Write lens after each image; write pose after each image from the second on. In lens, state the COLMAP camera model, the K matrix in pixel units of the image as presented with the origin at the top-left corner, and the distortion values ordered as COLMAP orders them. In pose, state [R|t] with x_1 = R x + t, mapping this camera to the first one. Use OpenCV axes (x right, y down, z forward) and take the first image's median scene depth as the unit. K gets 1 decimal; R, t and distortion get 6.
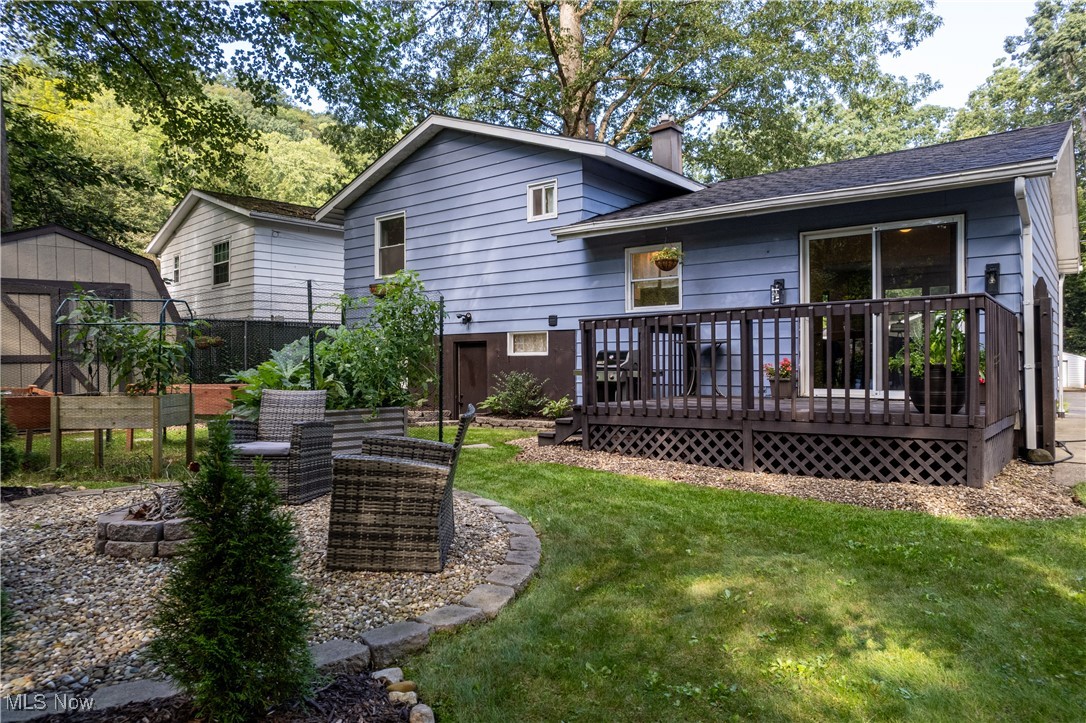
lens RADIAL K [[700.3, 0, 545.5], [0, 700.3, 357.1], [0, 0, 1]] dist [-0.076512, 0.066761]
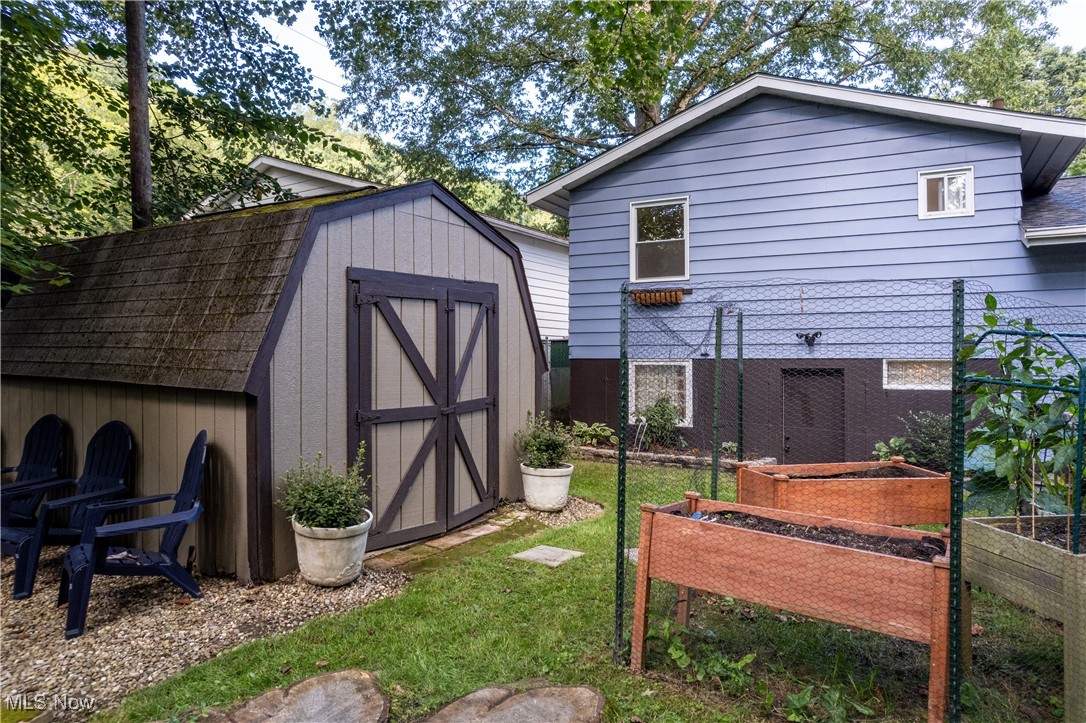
lens RADIAL K [[700.3, 0, 545.9], [0, 700.3, 346.1], [0, 0, 1]] dist [-0.076512, 0.066761]
pose [[0.983505, 0.009229, 0.180644, -0.565009], [-0.006326, 0.999841, -0.016644, -0.034278], [-0.180769, 0.015227, 0.983408, 0.310110]]
